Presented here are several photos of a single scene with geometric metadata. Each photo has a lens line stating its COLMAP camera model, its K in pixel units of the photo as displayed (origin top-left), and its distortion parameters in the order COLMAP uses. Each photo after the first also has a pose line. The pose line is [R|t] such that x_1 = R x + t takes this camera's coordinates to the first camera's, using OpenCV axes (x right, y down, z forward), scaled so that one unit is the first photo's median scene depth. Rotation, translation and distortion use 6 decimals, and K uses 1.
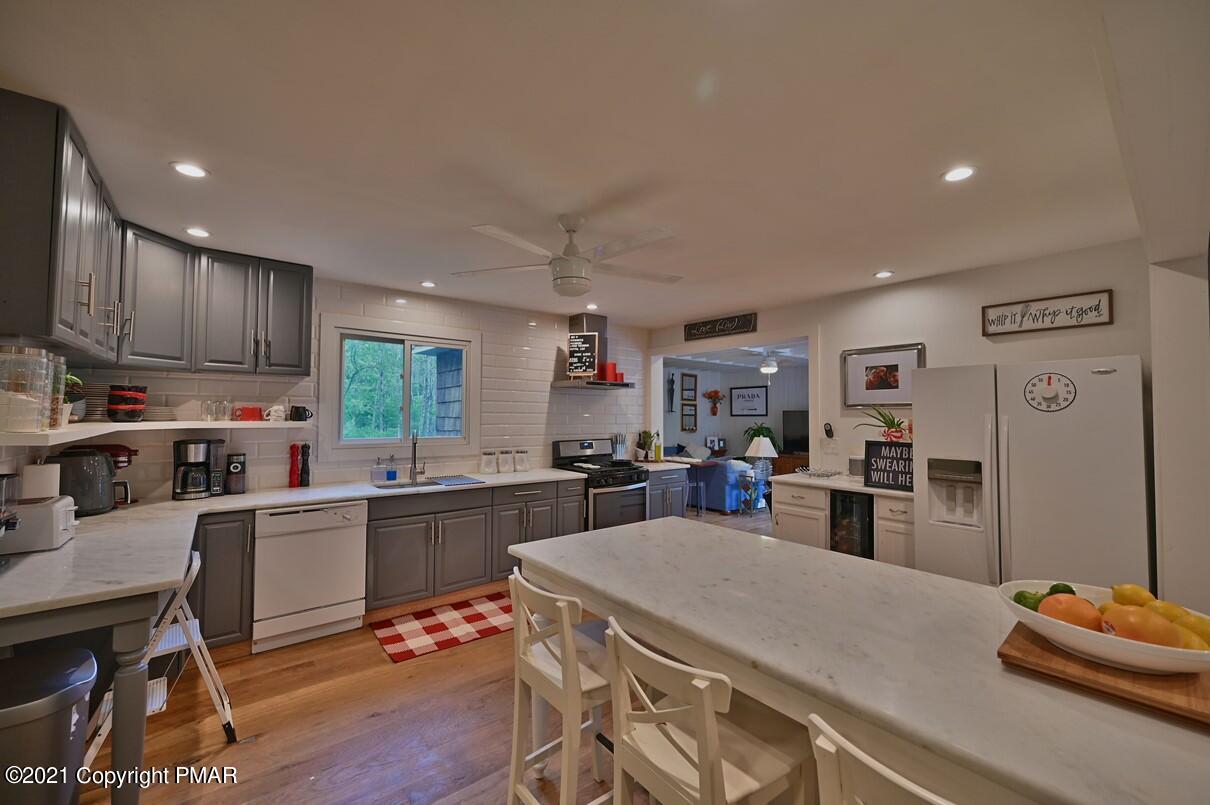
lens RADIAL K [[476.8, 0, 604.7], [0, 476.8, 399.4], [0, 0, 1]] dist [0.007101, -0.000472]
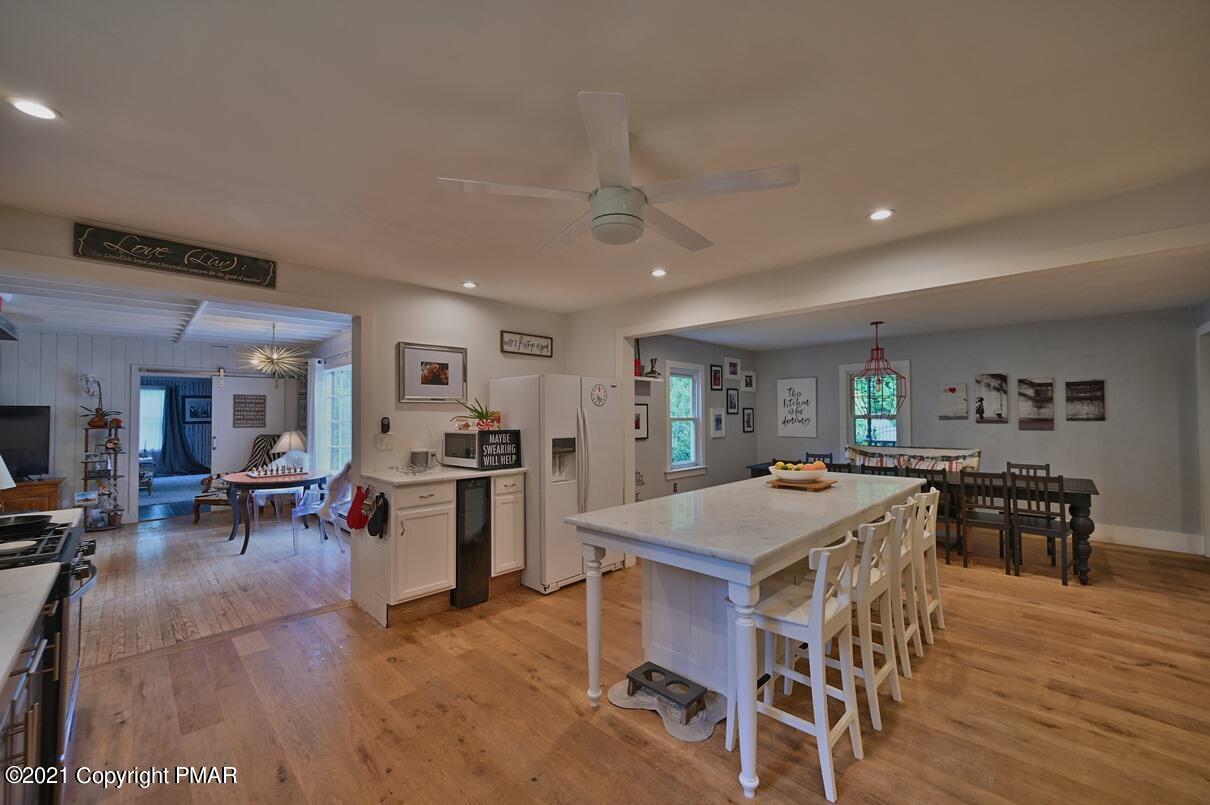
lens RADIAL K [[476.8, 0, 604.1], [0, 476.8, 407.7], [0, 0, 1]] dist [0.007101, -0.000472]
pose [[-0.108515, 0.002859, 0.994091, -0.636410], [-0.031544, 0.999482, -0.006318, 0.030484], [-0.993594, -0.032043, -0.108369, 0.870125]]
